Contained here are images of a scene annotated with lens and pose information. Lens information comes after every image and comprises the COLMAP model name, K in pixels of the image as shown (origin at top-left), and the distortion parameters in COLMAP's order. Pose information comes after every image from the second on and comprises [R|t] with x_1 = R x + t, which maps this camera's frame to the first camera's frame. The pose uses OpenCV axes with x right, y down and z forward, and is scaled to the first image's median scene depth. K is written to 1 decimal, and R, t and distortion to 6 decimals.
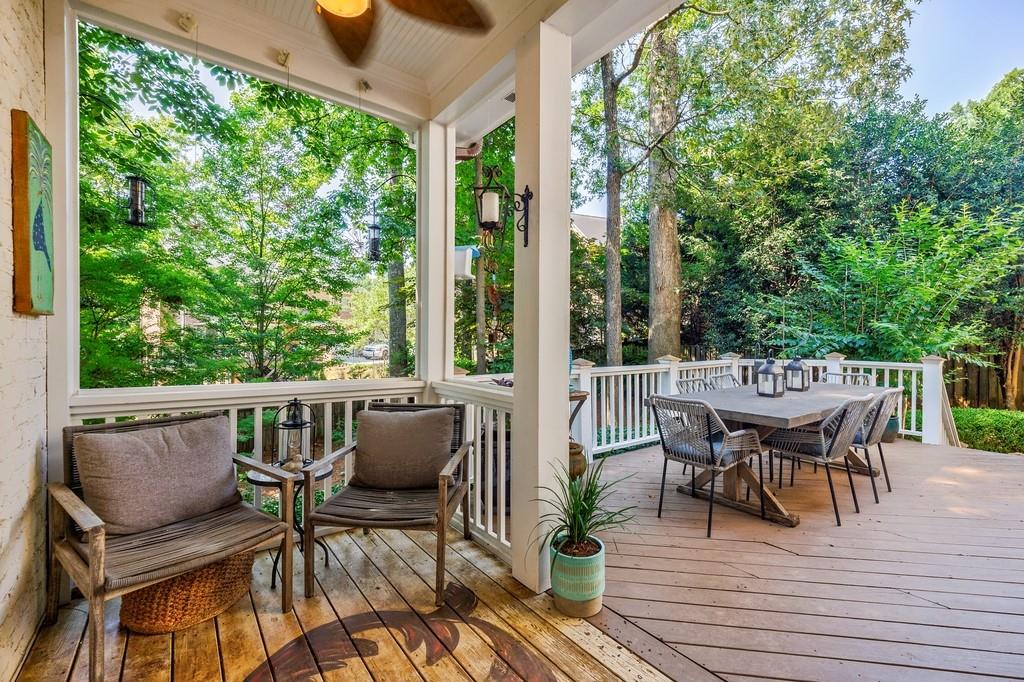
lens RADIAL K [[433.7, 0, 529.4], [0, 433.7, 341.1], [0, 0, 1]] dist [-0.000134, -0.001056]
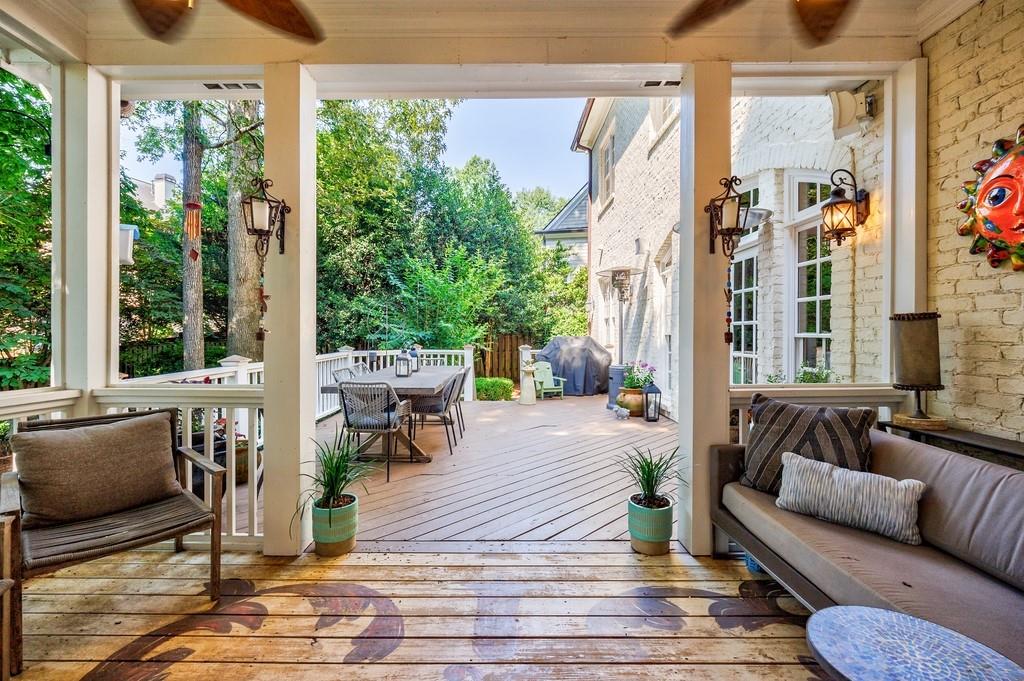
lens RADIAL K [[476.7, 0, 481.9], [0, 476.7, 338.0], [0, 0, 1]] dist [-0.000531, -0.001046]
pose [[0.618189, -0.009581, 0.785971, -0.424764], [0.003351, 0.999949, 0.009553, -0.007532], [-0.786022, -0.003272, 0.618189, -0.109769]]
